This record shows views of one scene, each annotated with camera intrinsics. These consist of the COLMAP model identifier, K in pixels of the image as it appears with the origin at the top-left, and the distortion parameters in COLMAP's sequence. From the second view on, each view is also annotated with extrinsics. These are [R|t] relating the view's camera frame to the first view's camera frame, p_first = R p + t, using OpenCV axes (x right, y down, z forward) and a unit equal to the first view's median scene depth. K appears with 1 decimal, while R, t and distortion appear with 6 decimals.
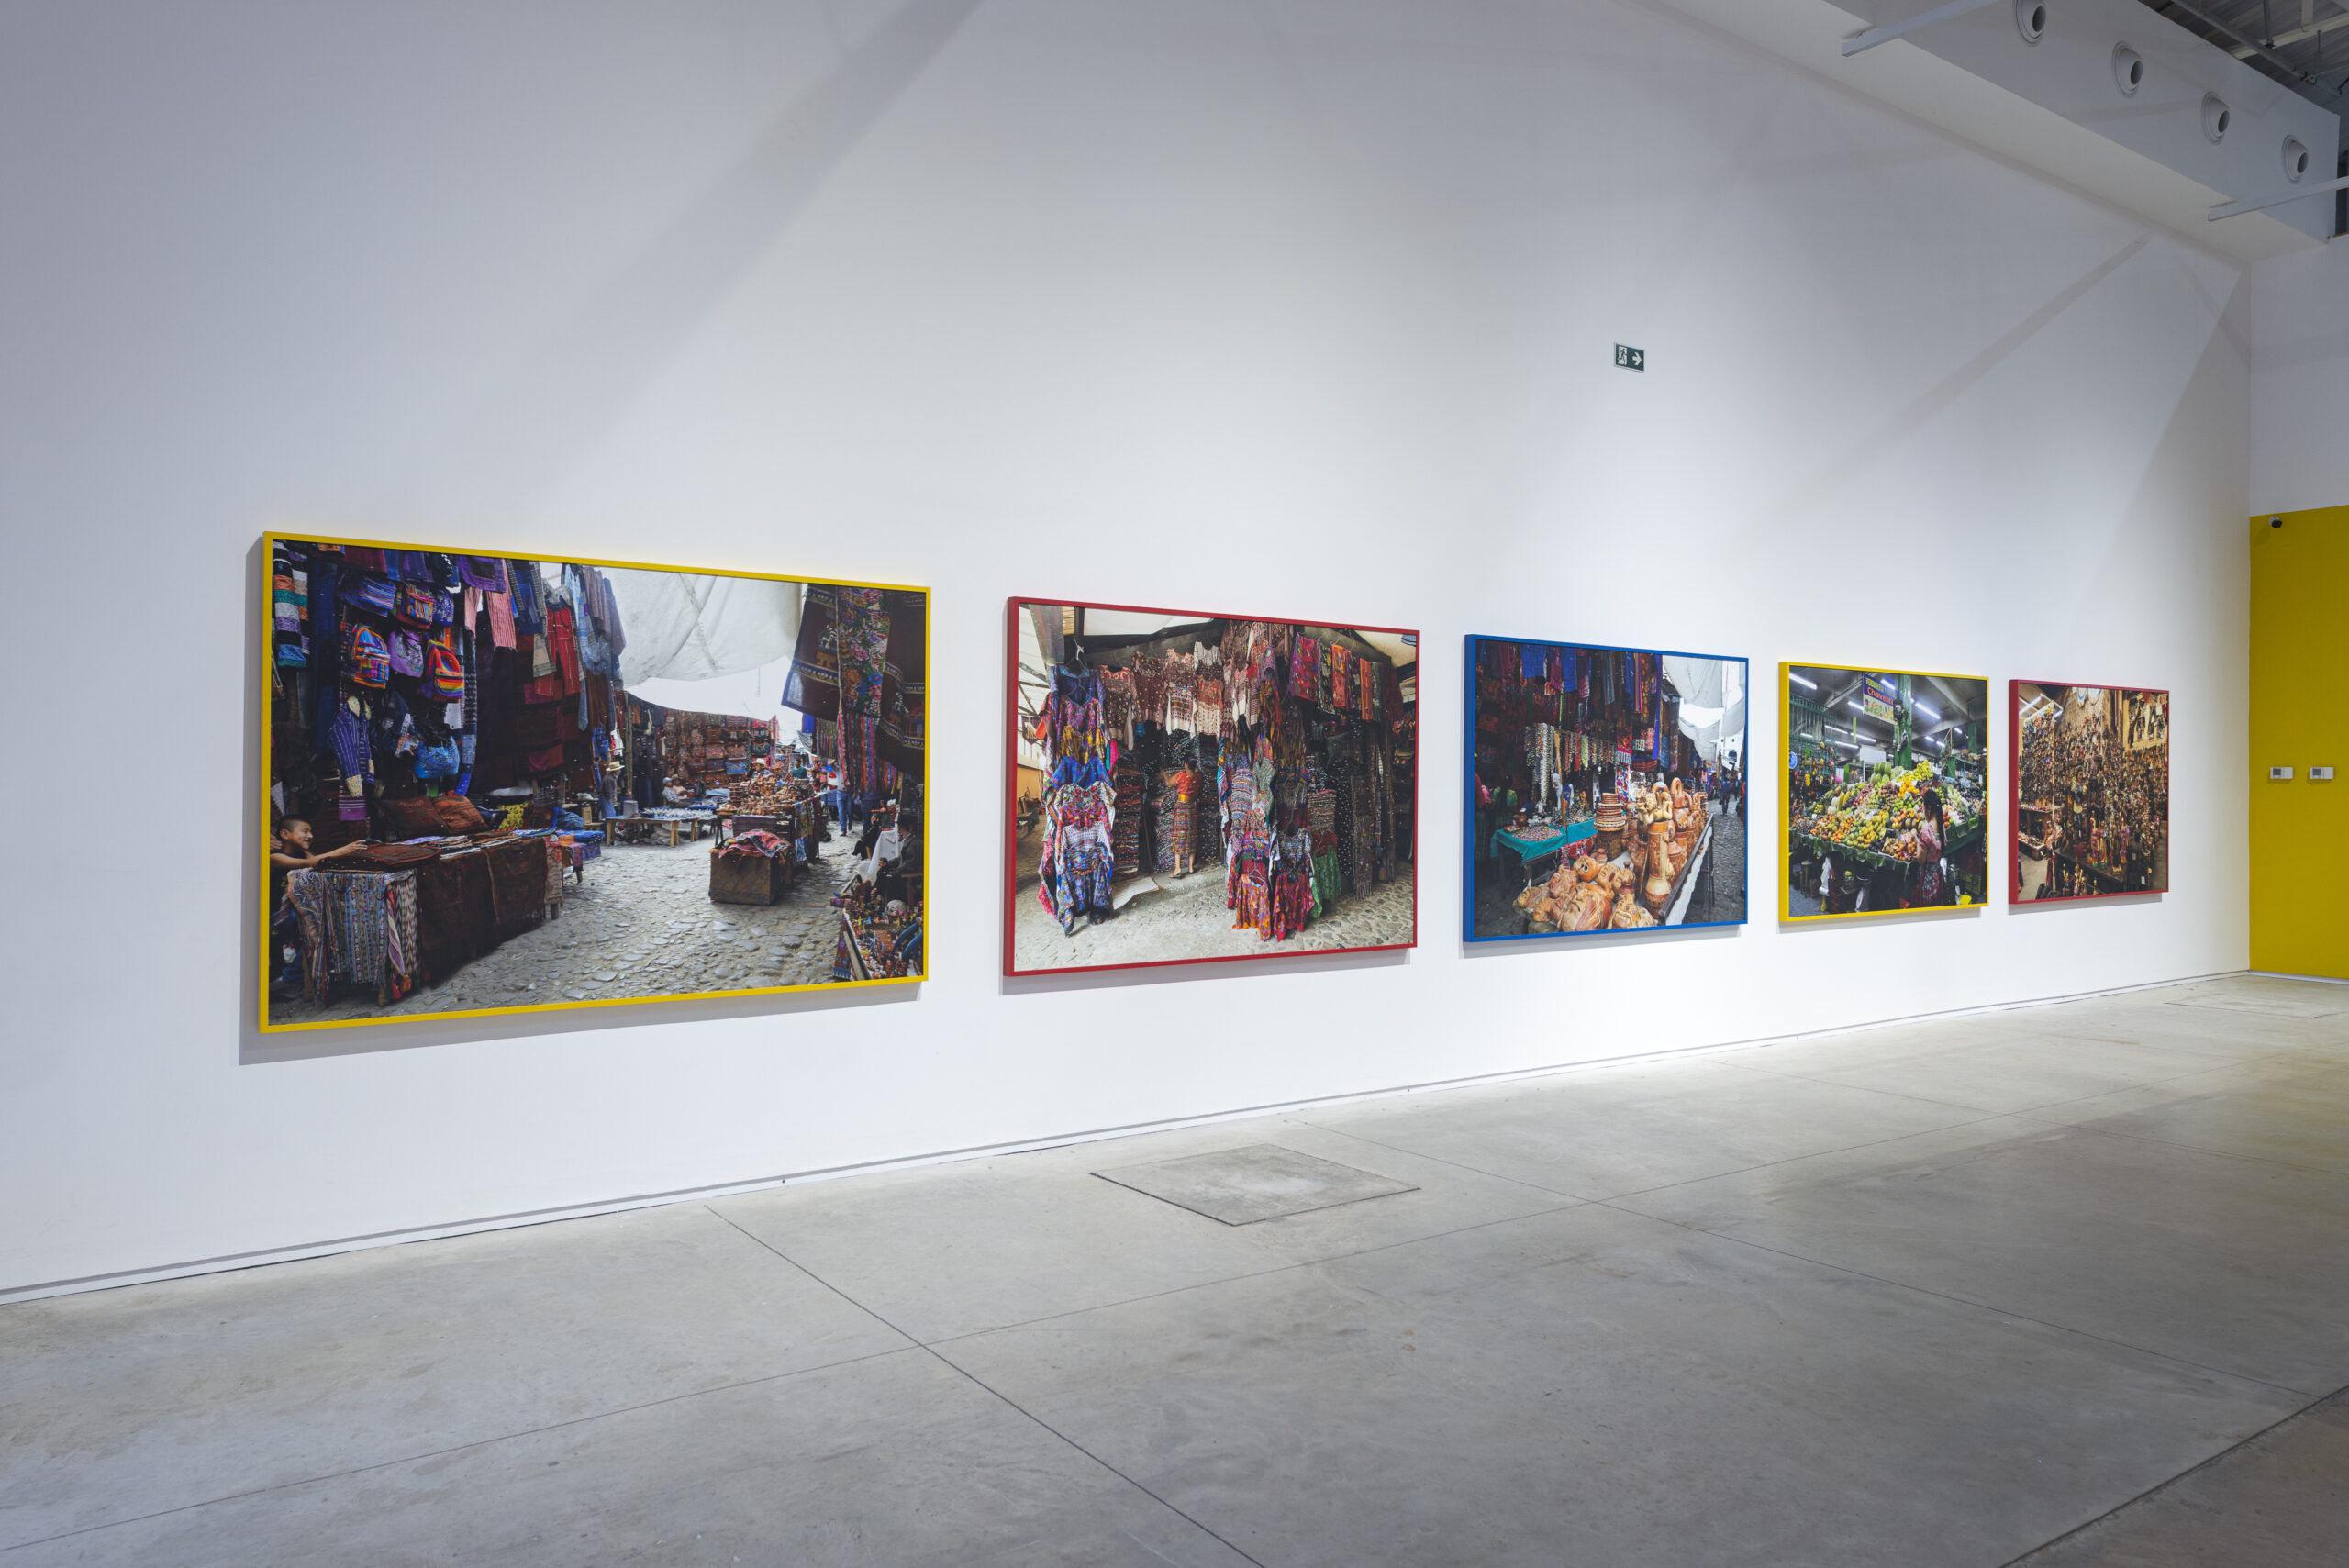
lens RADIAL K [[1636.3, 0, 1170.1], [0, 1636.3, 764.5], [0, 0, 1]] dist [0.044495, -0.049945]
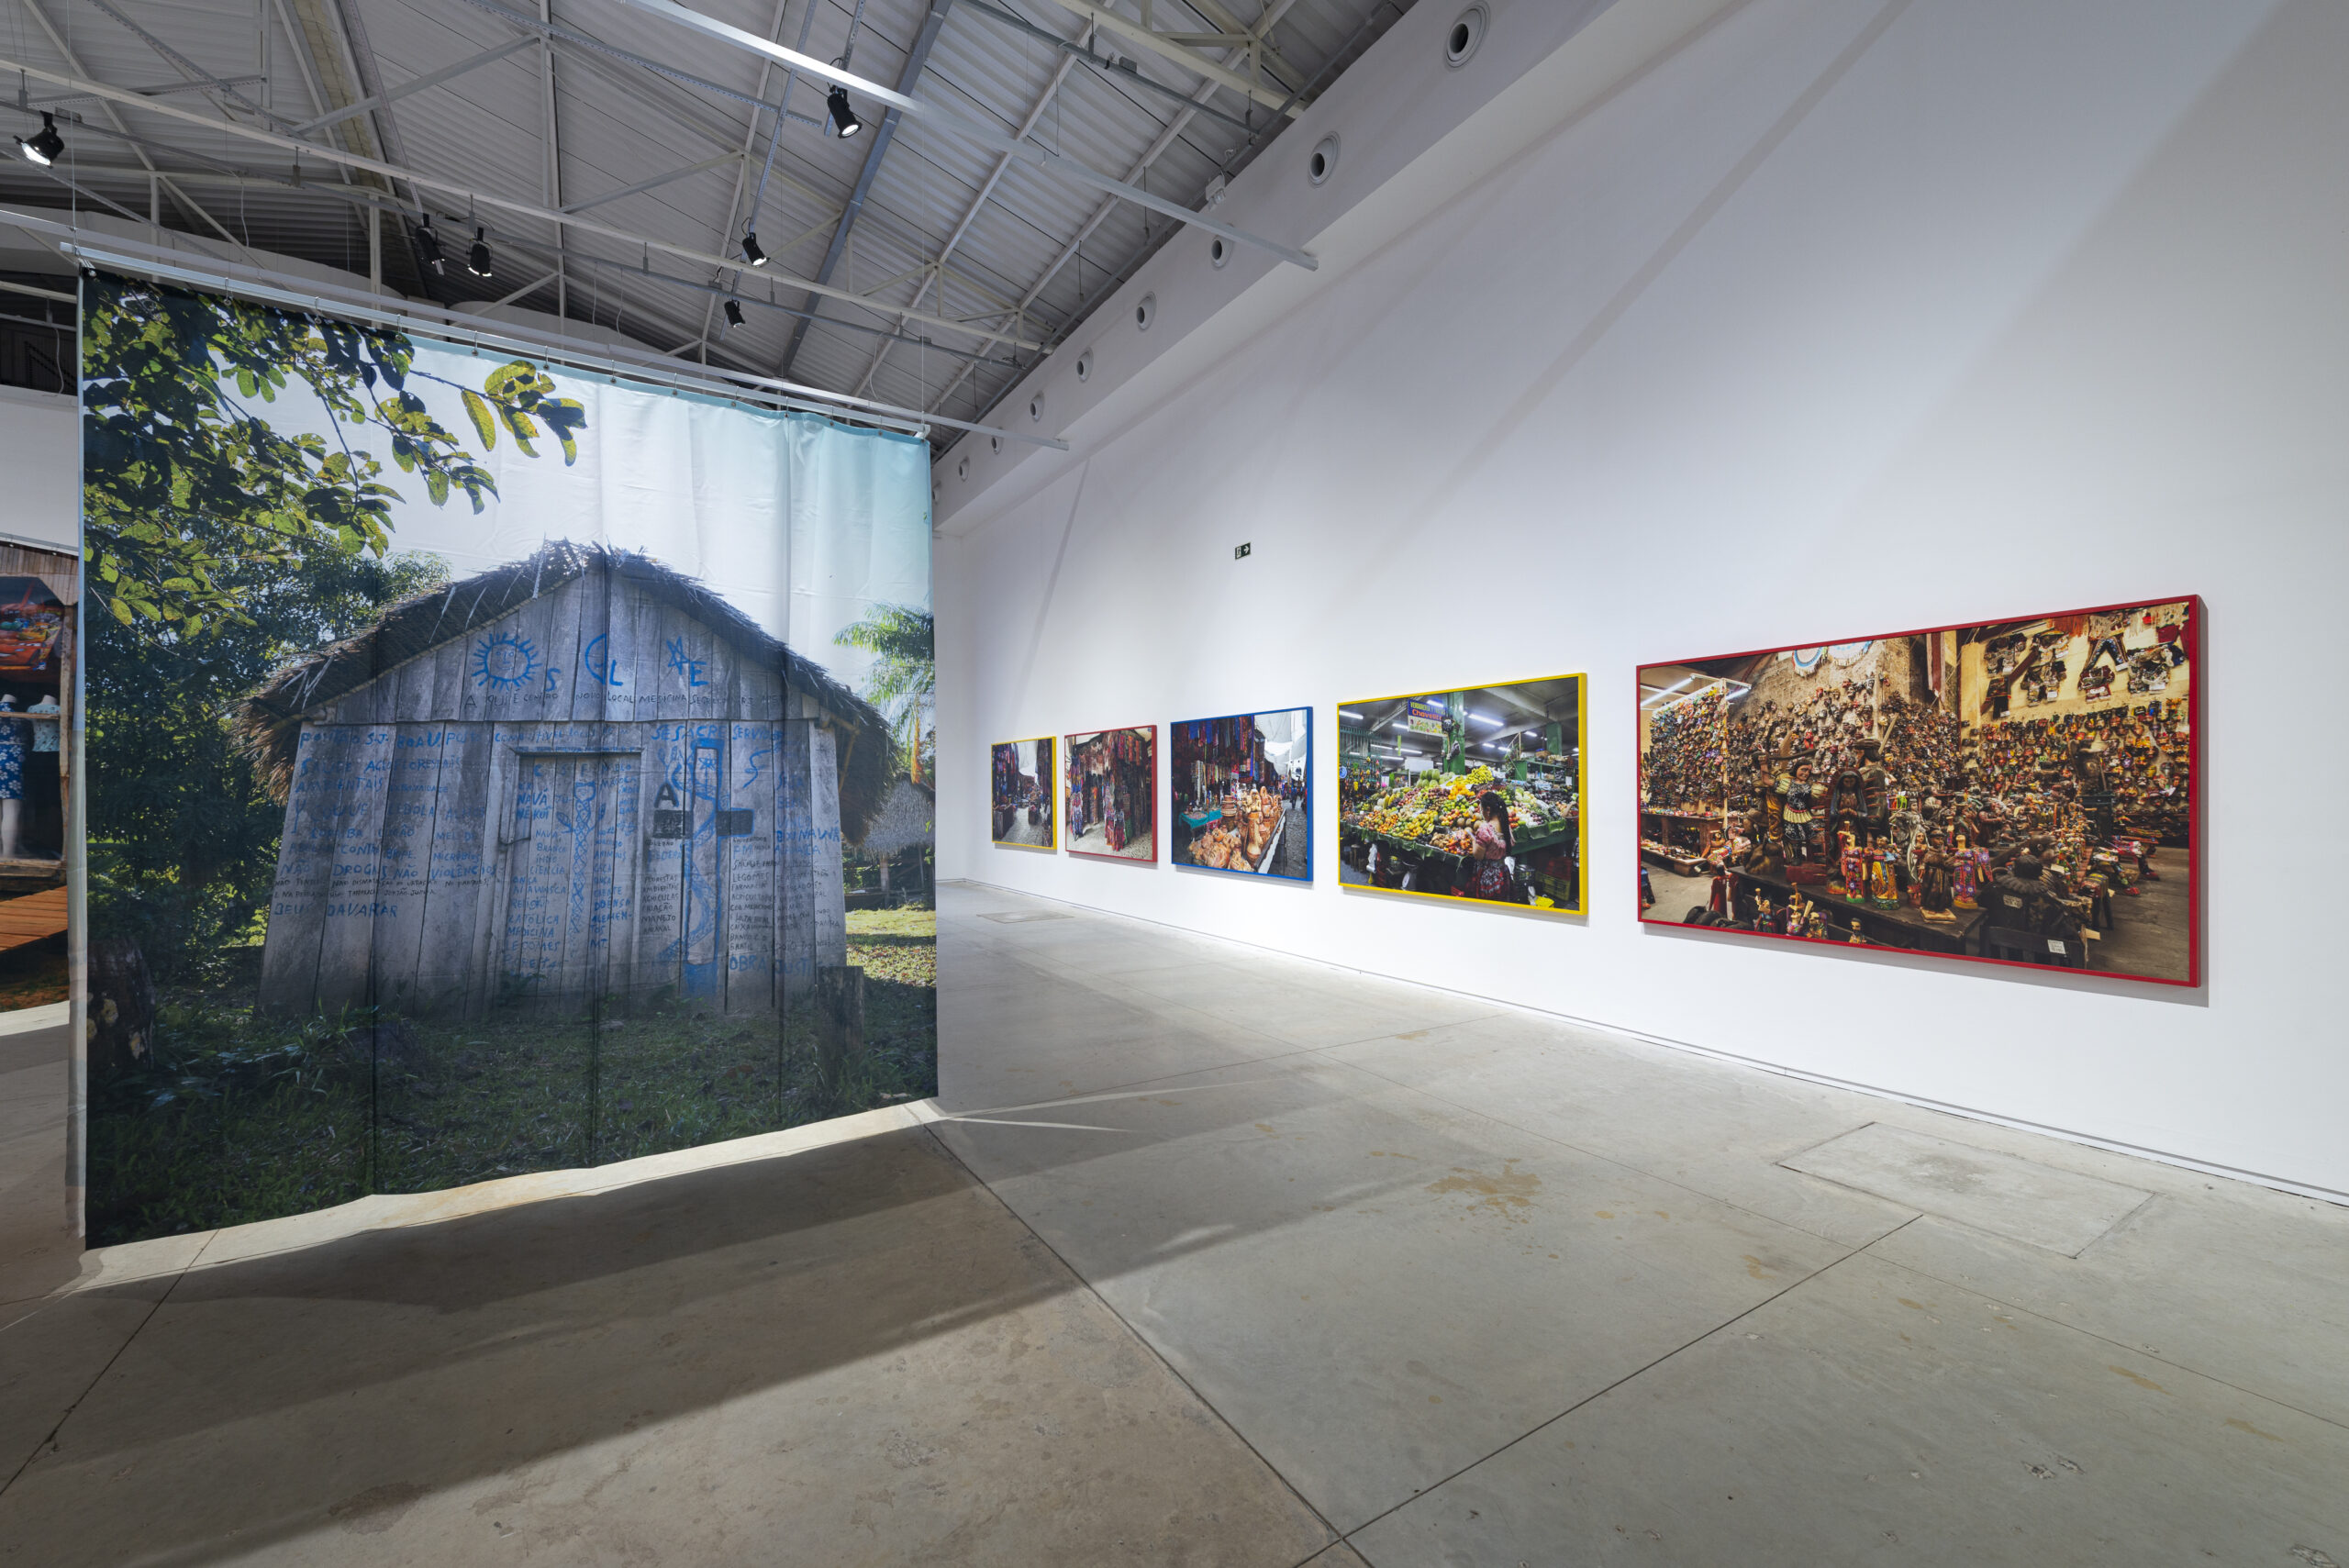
lens RADIAL K [[927.5, 0, 1174.4], [0, 927.5, 819.9], [0, 0, 1]] dist [0.018778, -0.007447]
pose [[-0.065655, 0.015233, -0.997726, 1.376611], [0.000705, 0.999884, 0.015220, 0.030381], [0.997842, 0.000296, -0.065658, 1.056415]]
